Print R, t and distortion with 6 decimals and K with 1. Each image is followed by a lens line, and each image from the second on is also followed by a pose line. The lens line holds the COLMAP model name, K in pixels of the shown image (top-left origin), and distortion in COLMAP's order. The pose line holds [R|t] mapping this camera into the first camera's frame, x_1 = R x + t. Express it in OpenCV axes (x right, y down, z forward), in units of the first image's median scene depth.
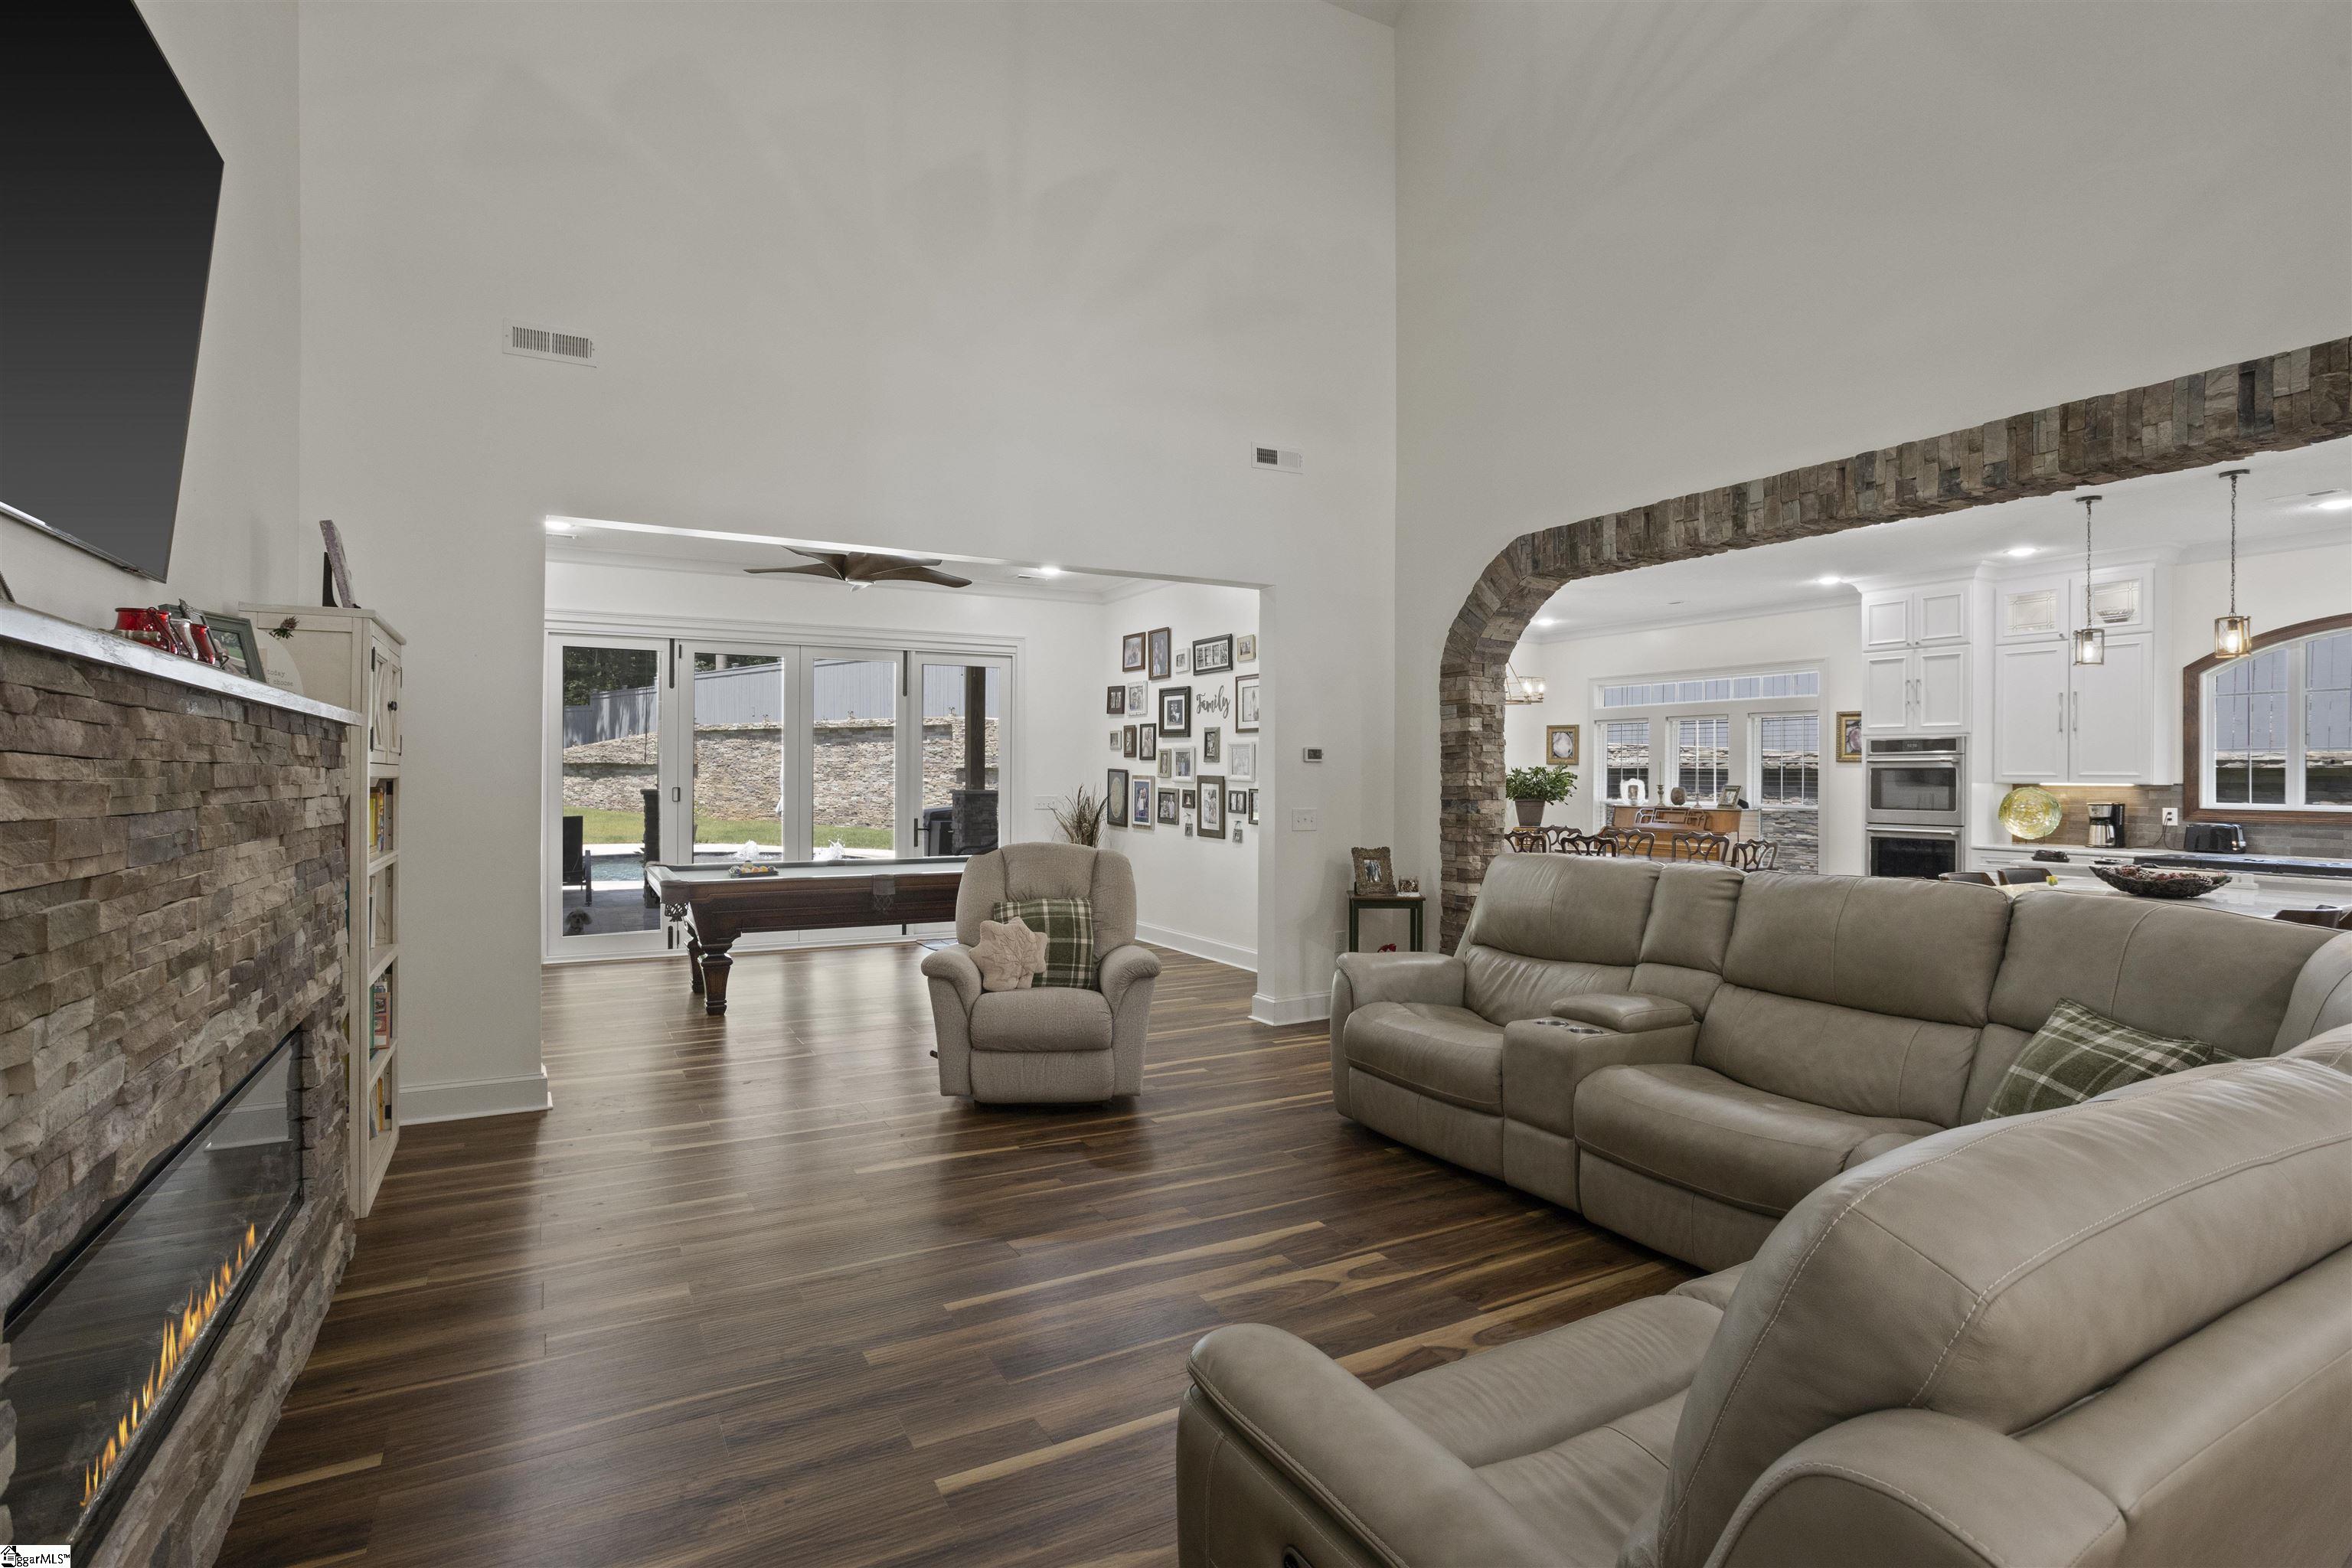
lens RADIAL K [[1141.6, 0, 1159.4], [0, 1141.6, 780.2], [0, 0, 1]] dist [-0.029064, 0.011457]
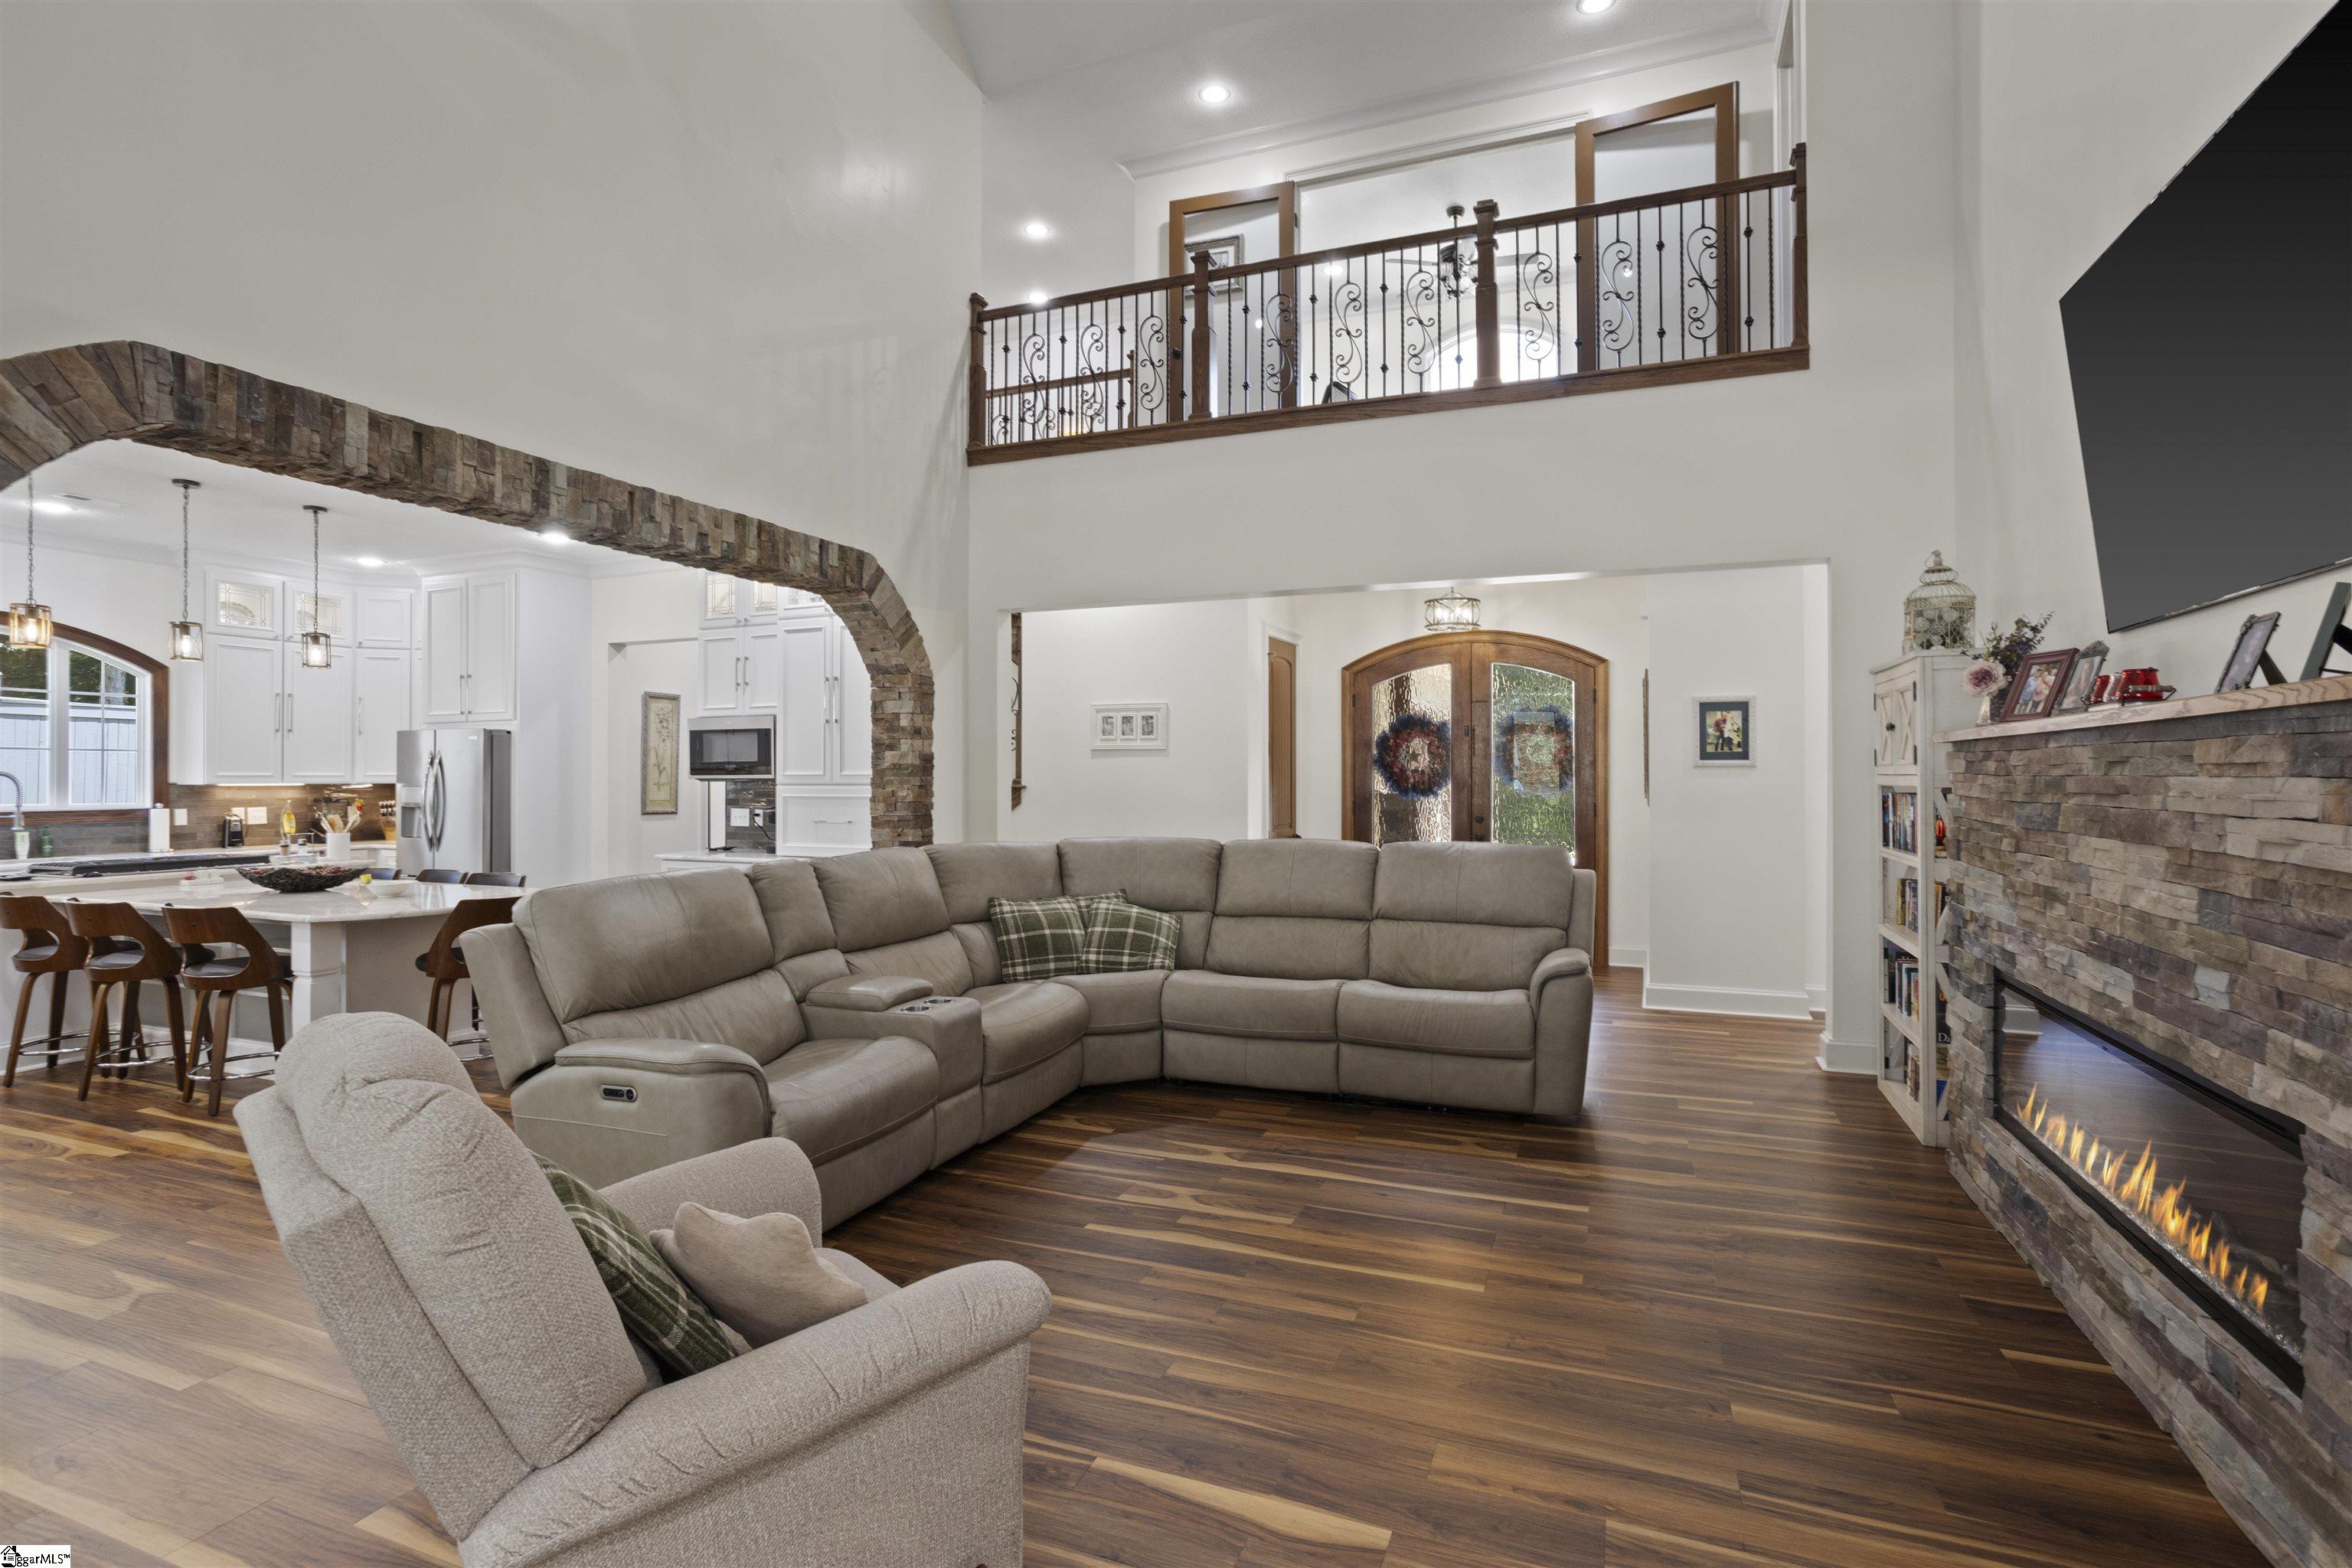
lens RADIAL K [[1141.6, 0, 1181.3], [0, 1141.6, 767.3], [0, 0, 1]] dist [-0.029064, 0.011457]
pose [[-0.639394, 0.002599, 0.768875, -0.625750], [0.002252, 0.999996, -0.001508, -0.013110], [-0.768876, 0.000768, -0.639398, 1.442289]]
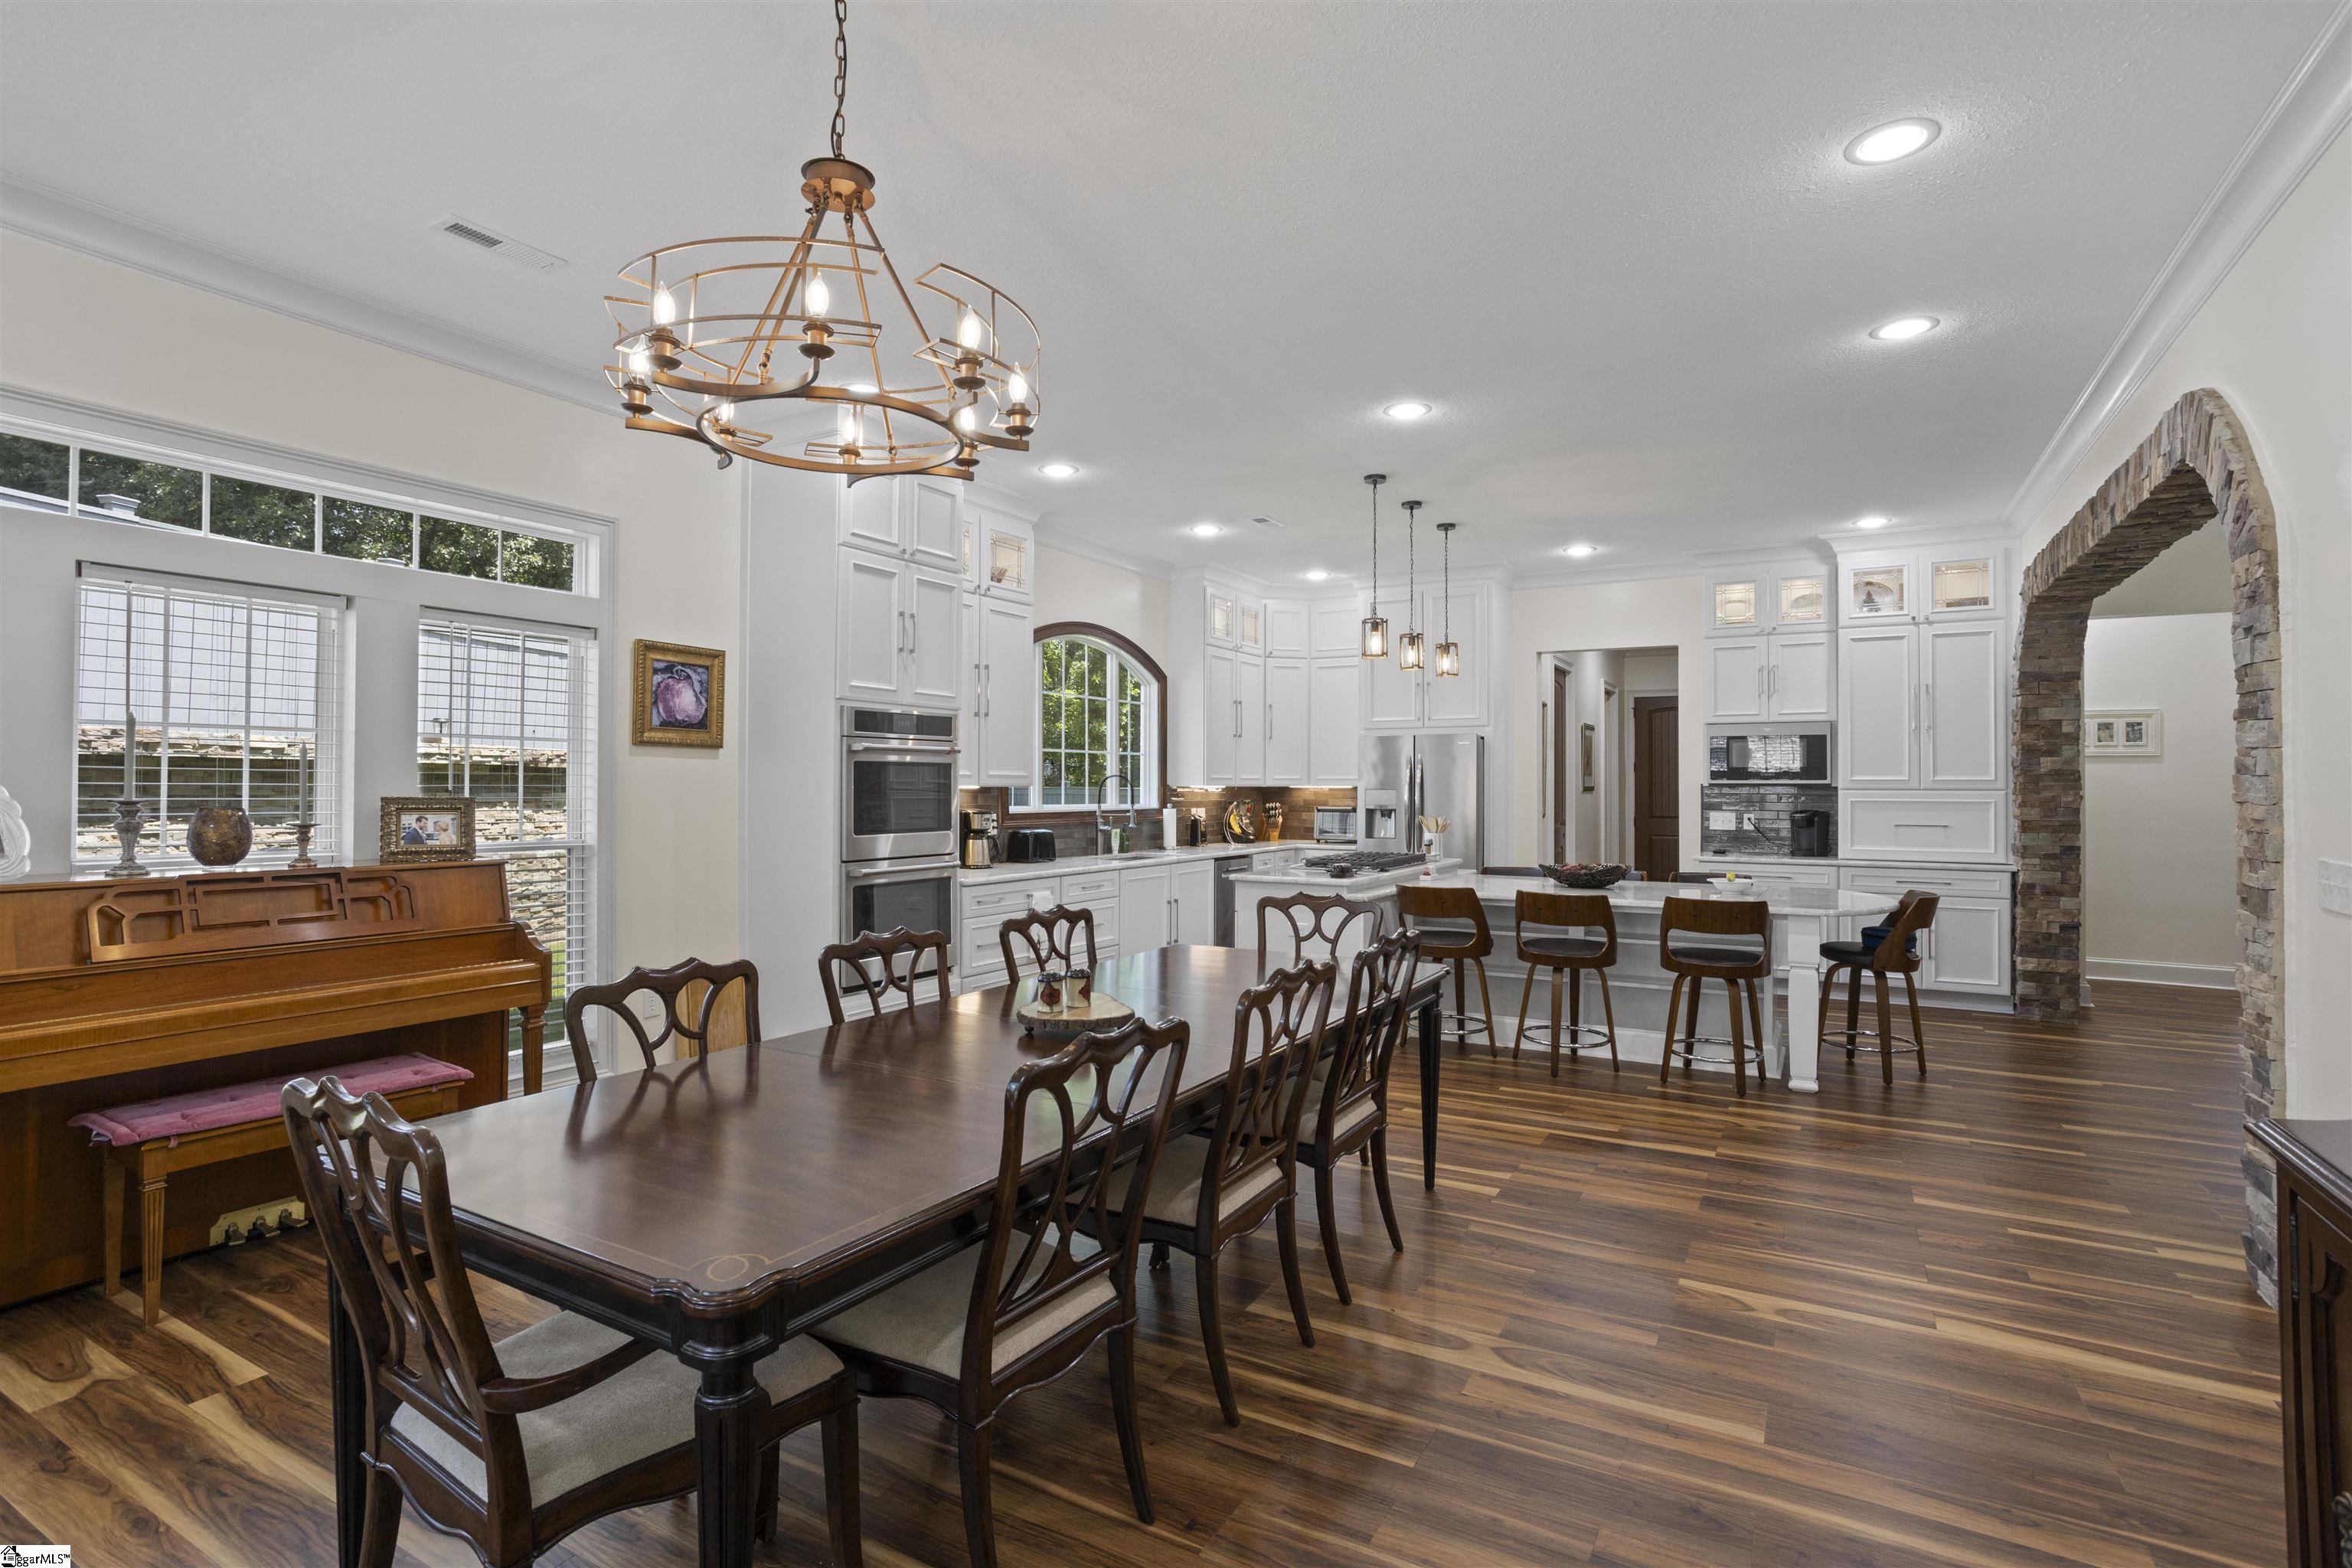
lens RADIAL K [[1141.6, 0, 1172.0], [0, 1141.6, 768.2], [0, 0, 1]] dist [-0.029064, 0.011457]
pose [[-0.527025, 0.004961, 0.849835, 0.203134], [-0.001921, 0.999973, -0.007029, -0.009014], [-0.849847, -0.005336, -0.527002, 2.706141]]
